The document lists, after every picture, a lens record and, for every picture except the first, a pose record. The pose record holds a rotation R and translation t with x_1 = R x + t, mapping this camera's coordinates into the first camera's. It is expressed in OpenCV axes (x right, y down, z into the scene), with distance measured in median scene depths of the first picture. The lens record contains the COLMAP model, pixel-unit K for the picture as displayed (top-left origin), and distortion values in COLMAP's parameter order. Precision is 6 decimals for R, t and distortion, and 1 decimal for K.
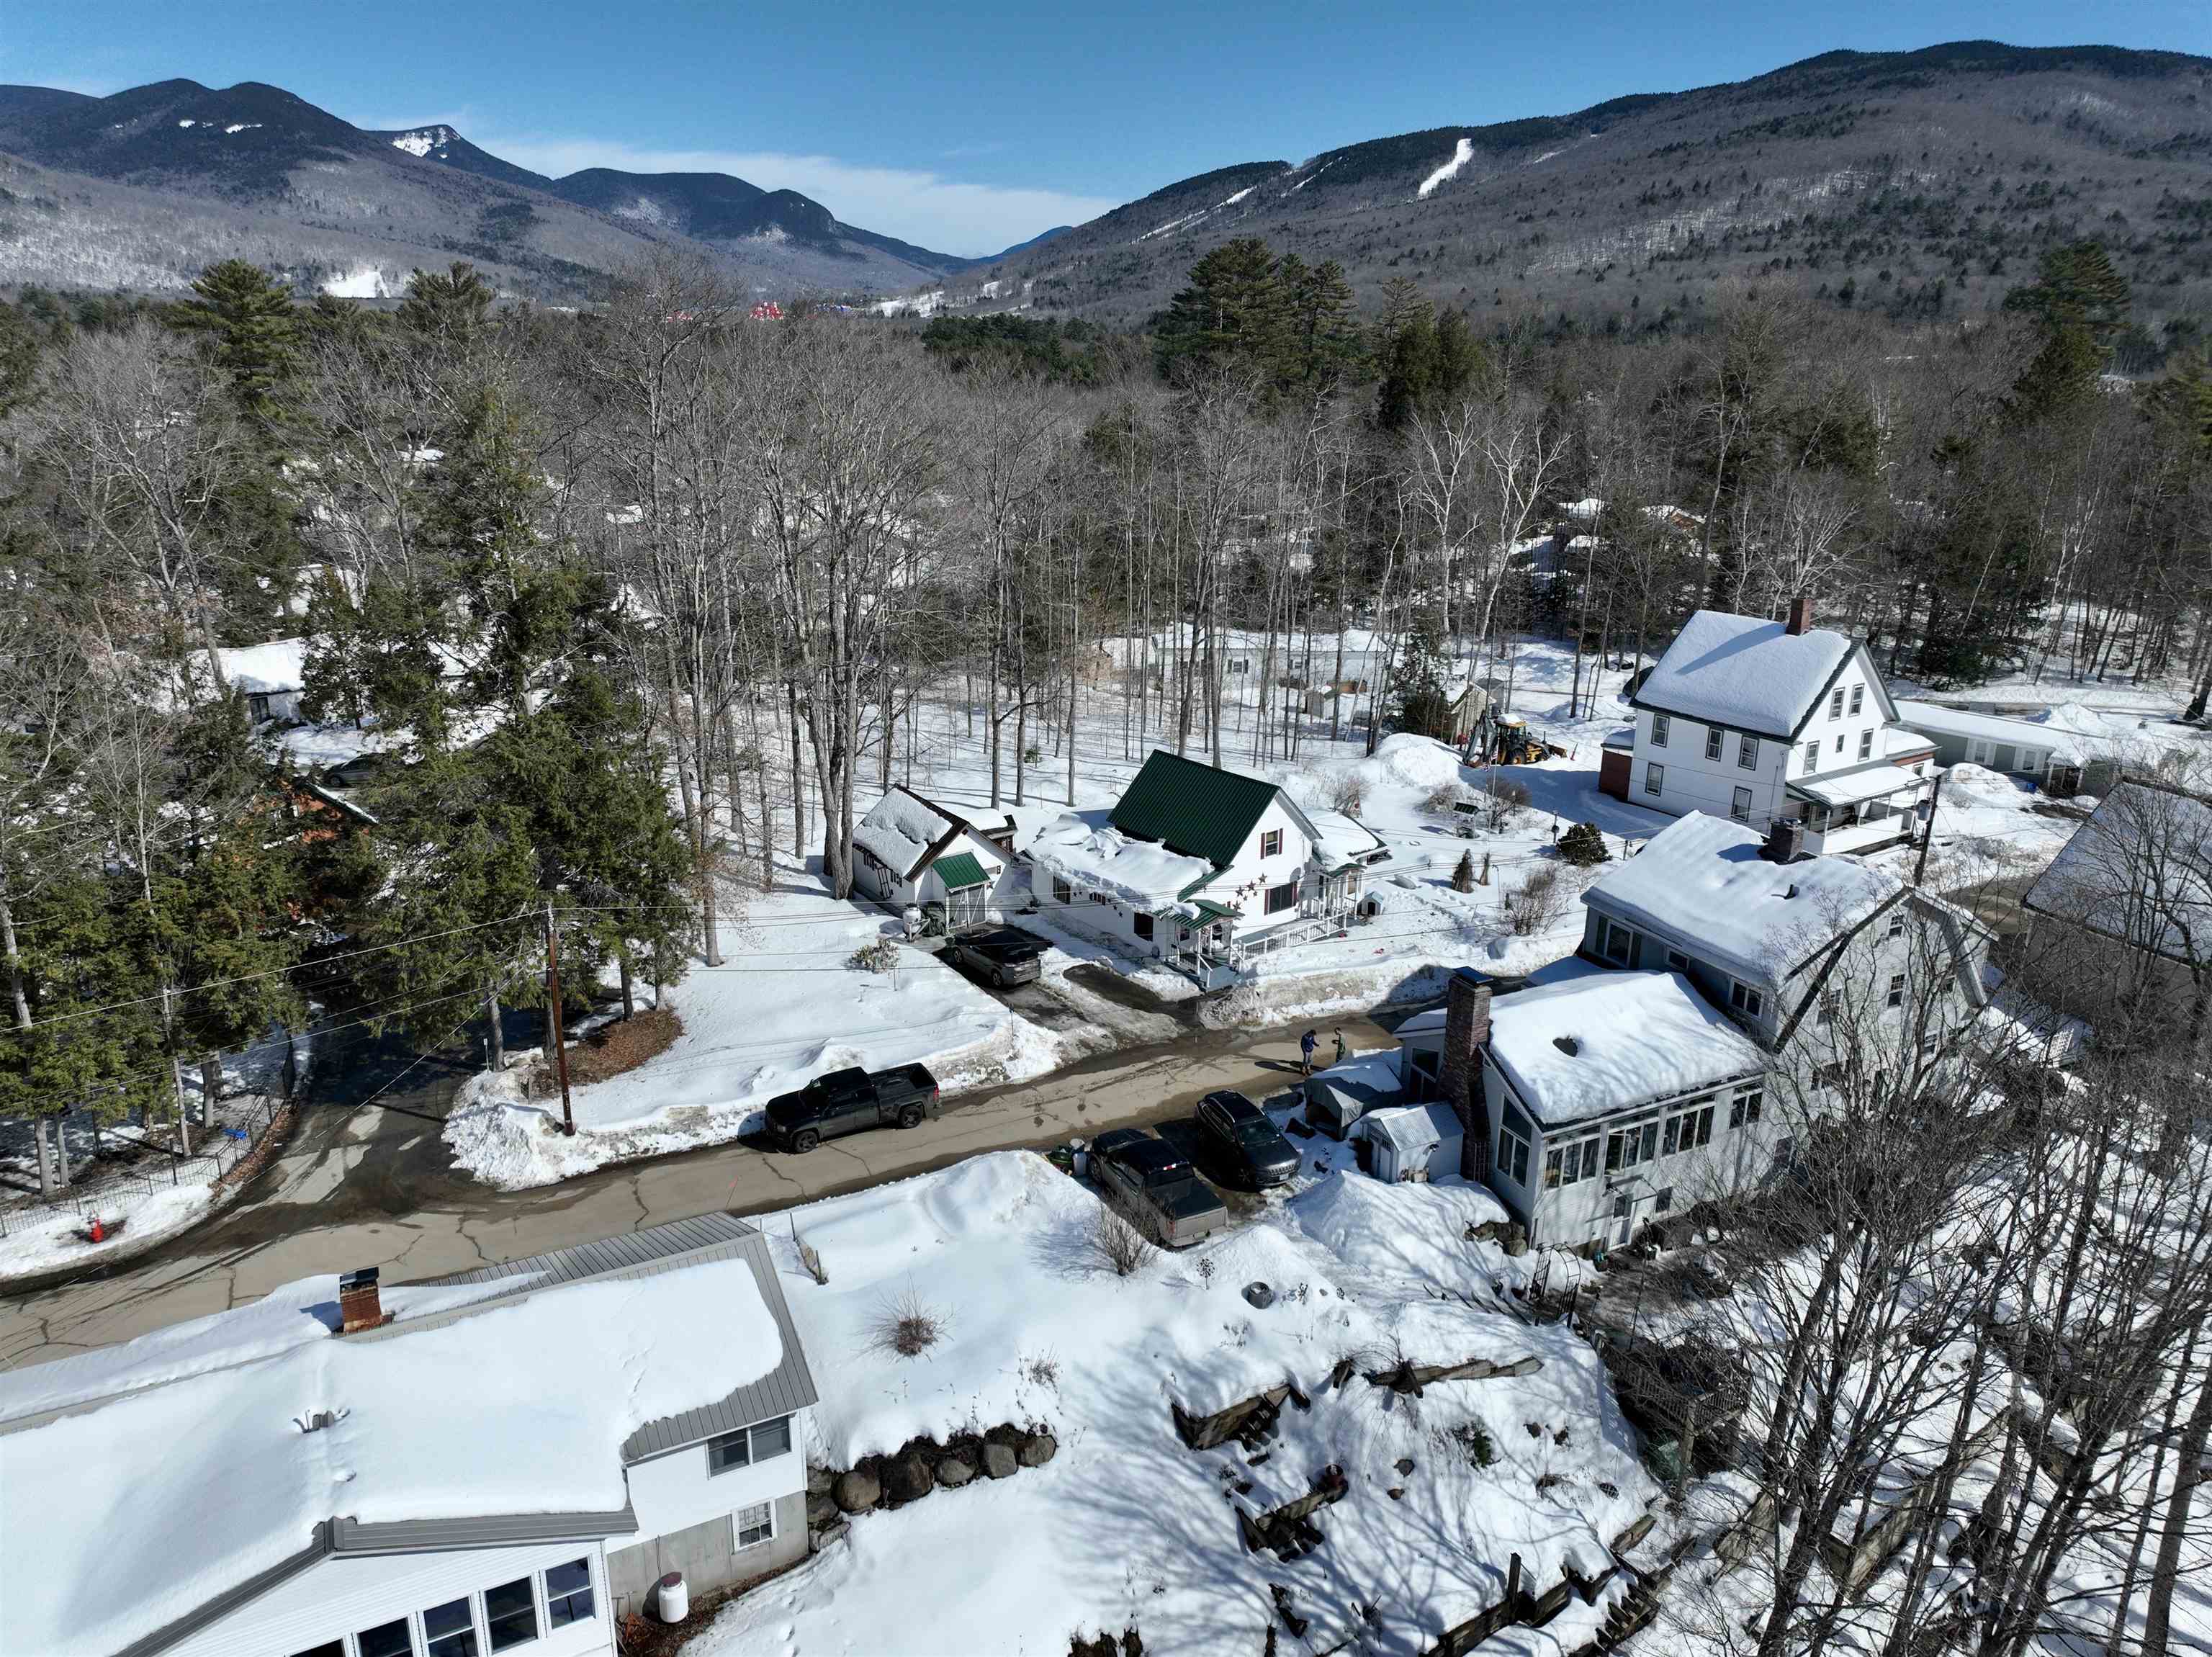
lens RADIAL K [[1556.9, 0, 1106.0], [0, 1556.9, 828.5], [0, 0, 1]] dist [-0.000630, 0.001689]
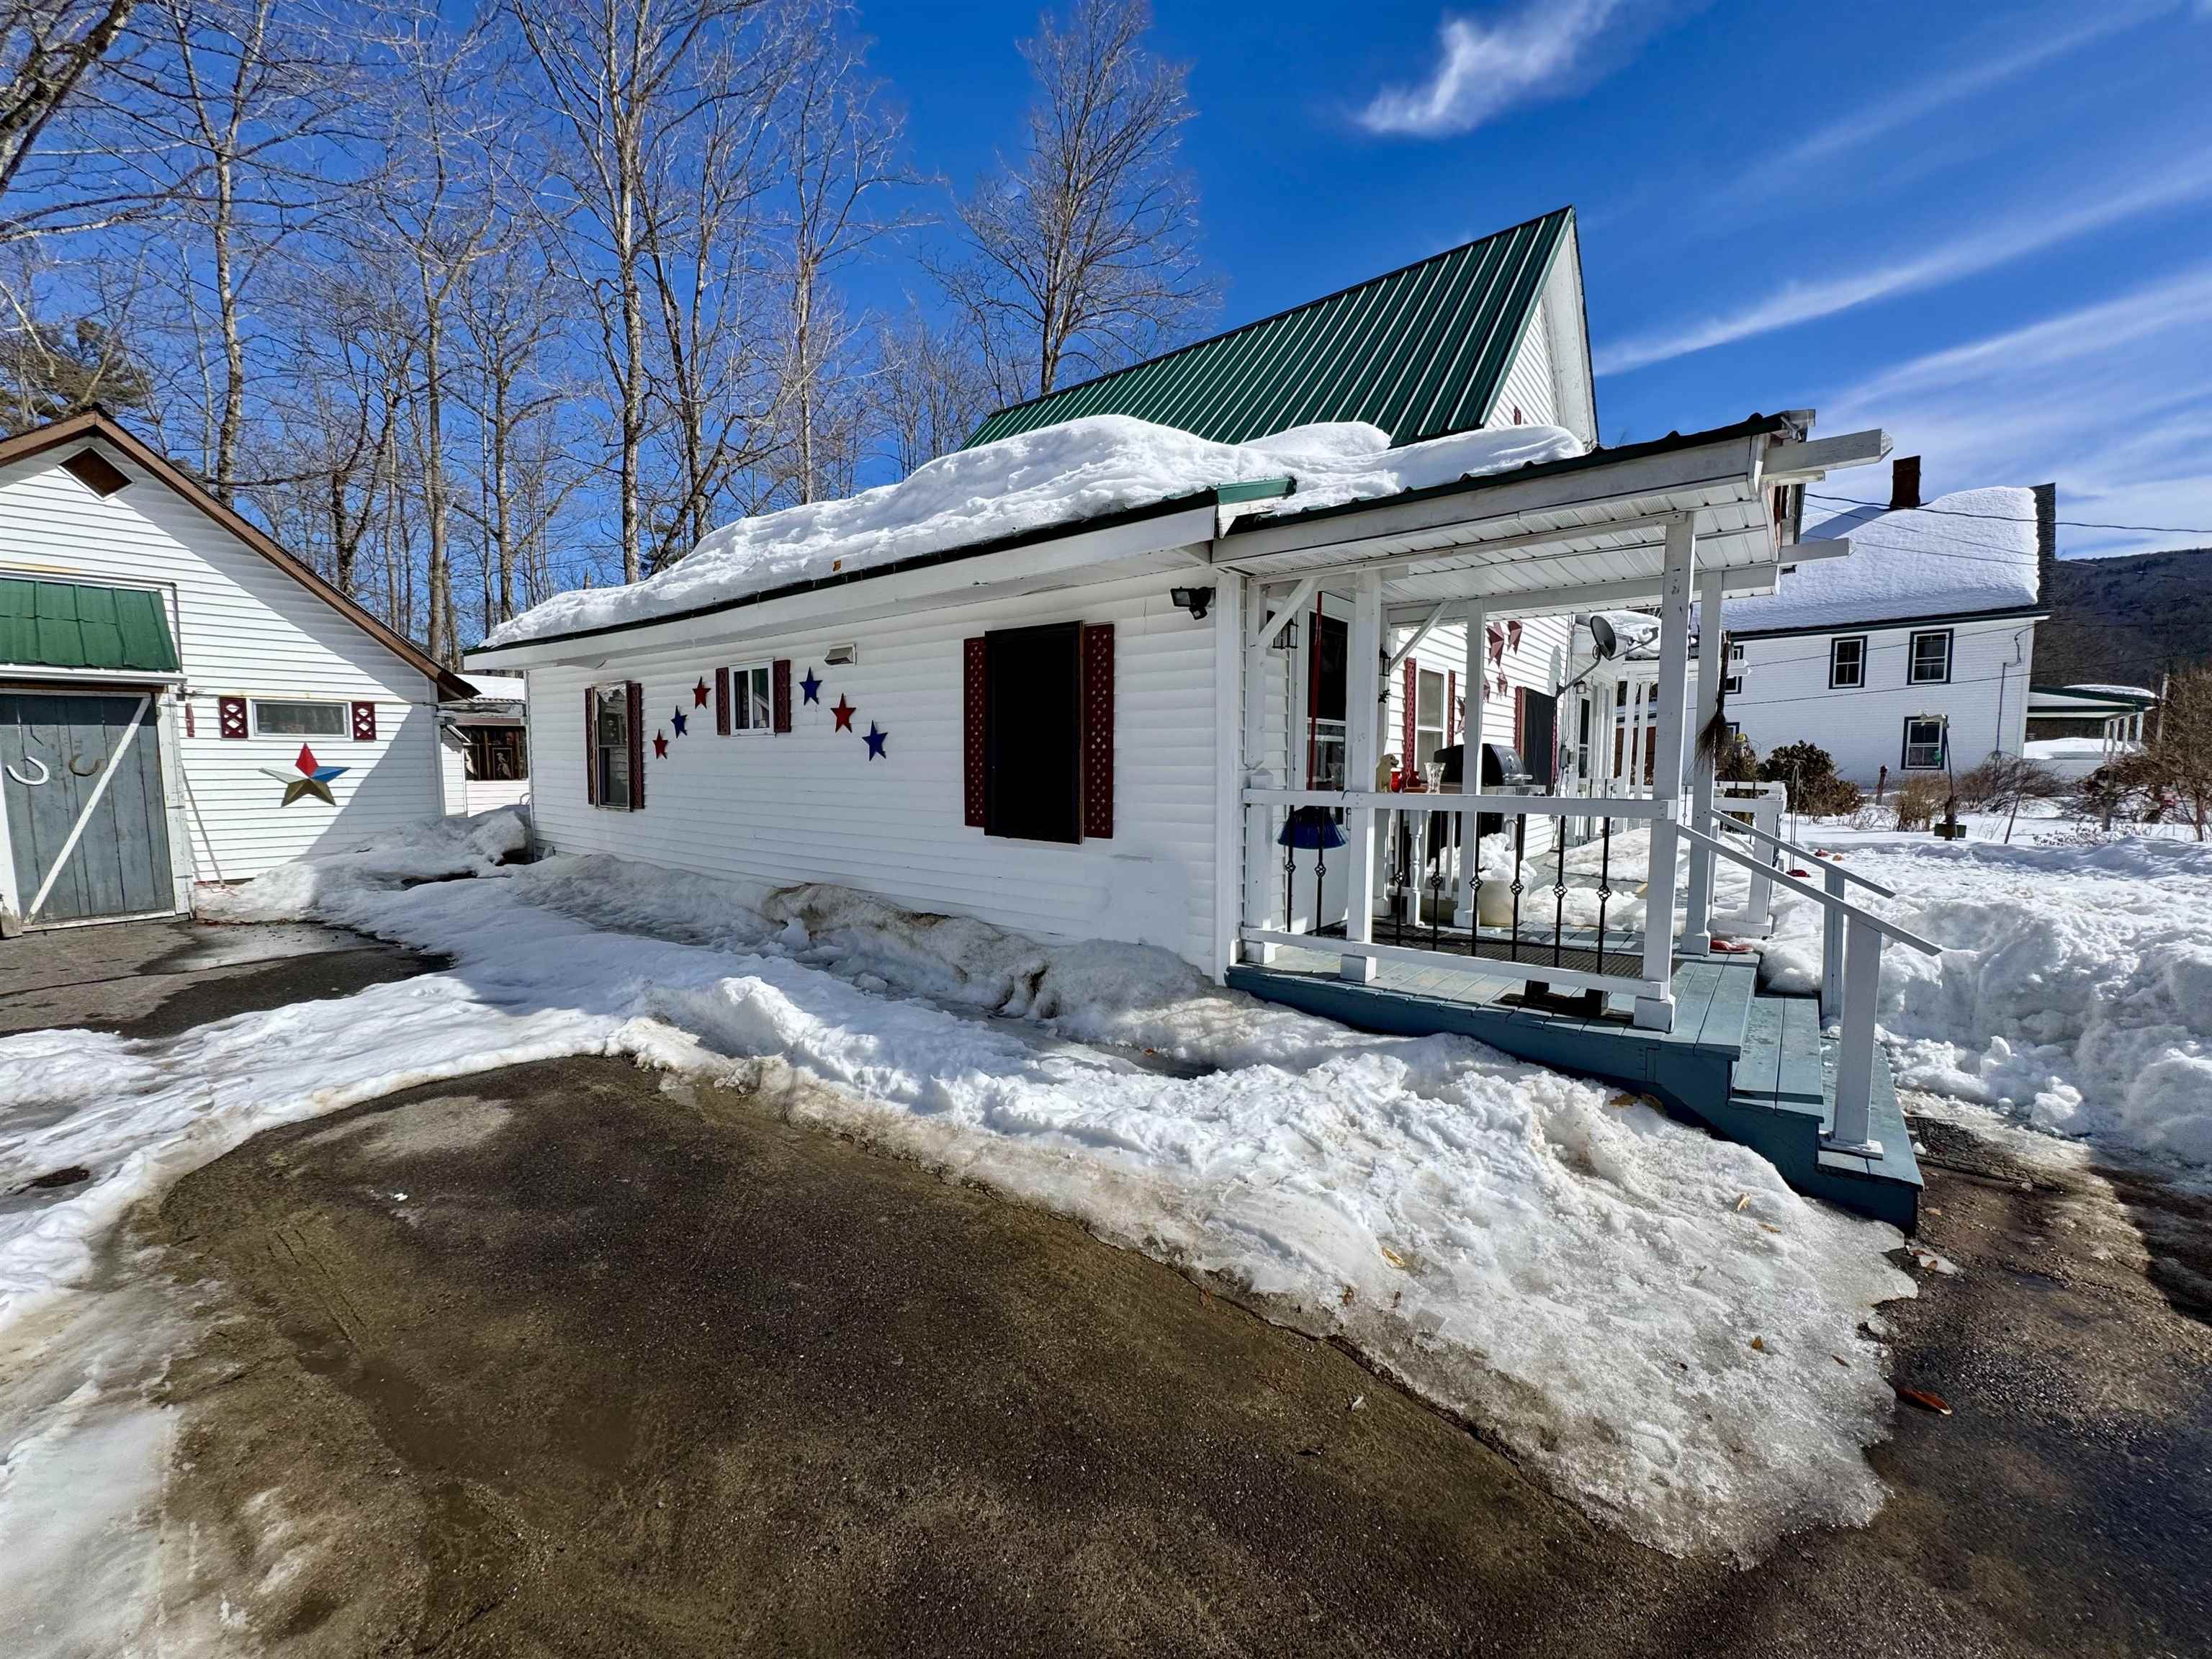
lens RADIAL K [[861.5, 0, 1106.0], [0, 861.5, 829.5], [0, 0, 1]] dist [-0.009080, 0.000003]
pose [[0.974017, -0.028828, 0.224633, 0.012180], [0.083541, 0.967653, -0.238053, 0.085829], [-0.210504, 0.250633, 0.944918, 0.891351]]
